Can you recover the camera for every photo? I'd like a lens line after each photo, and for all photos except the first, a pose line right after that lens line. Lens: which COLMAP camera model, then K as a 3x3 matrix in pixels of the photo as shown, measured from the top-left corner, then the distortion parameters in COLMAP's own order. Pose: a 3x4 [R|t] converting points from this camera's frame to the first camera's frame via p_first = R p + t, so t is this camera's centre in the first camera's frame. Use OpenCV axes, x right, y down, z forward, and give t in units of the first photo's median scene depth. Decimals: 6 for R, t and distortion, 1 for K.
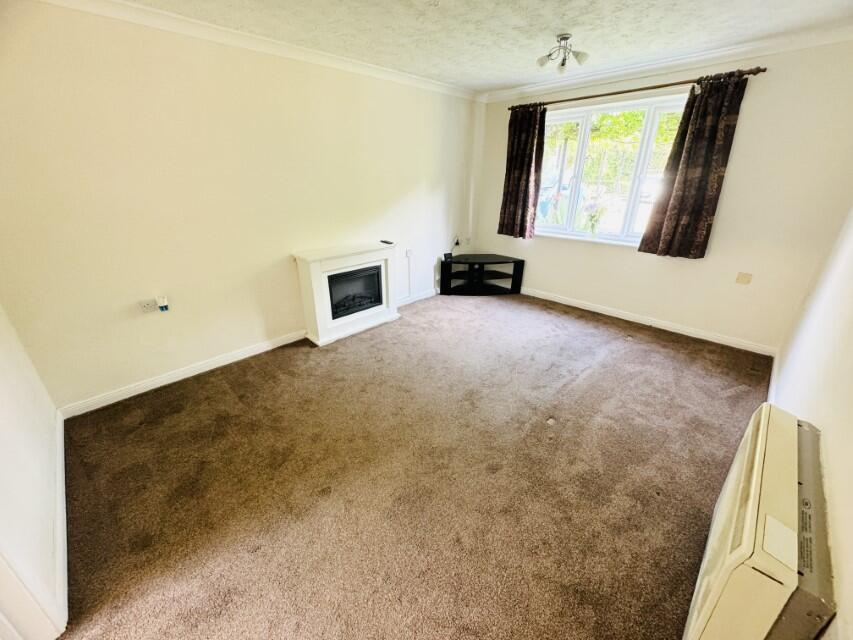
lens RADIAL K [[342.3, 0, 425.8], [0, 342.3, 317.9], [0, 0, 1]] dist [0.001511, -0.000228]
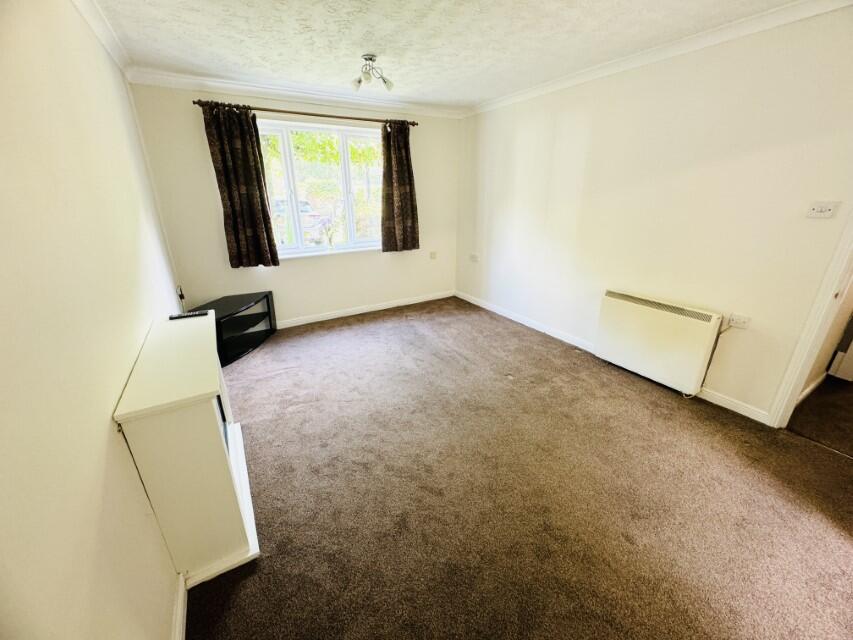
lens RADIAL K [[342.3, 0, 426.3], [0, 342.3, 316.2], [0, 0, 1]] dist [0.001511, -0.000228]
pose [[0.241141, -0.334464, 0.911035, -0.535785], [0.380695, 0.896097, 0.228214, -0.211241], [-0.892705, 0.291795, 0.343414, 0.515076]]
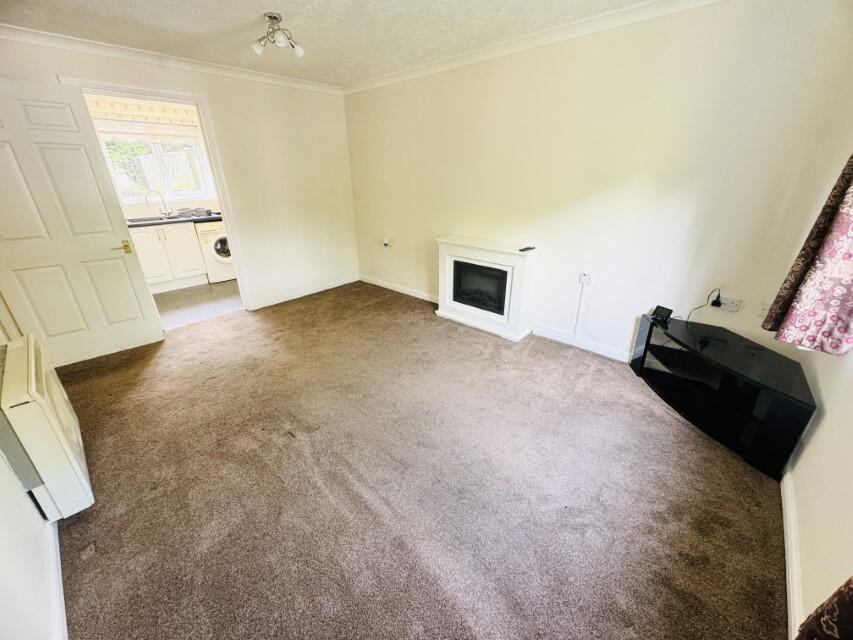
lens RADIAL K [[342.3, 0, 423.2], [0, 342.3, 316.9], [0, 0, 1]] dist [0.001511, -0.000228]
pose [[0.034475, 0.391228, -0.919648, 0.733455], [-0.375347, 0.857899, 0.350889, -0.289964], [0.926243, 0.333091, 0.176422, 0.711696]]
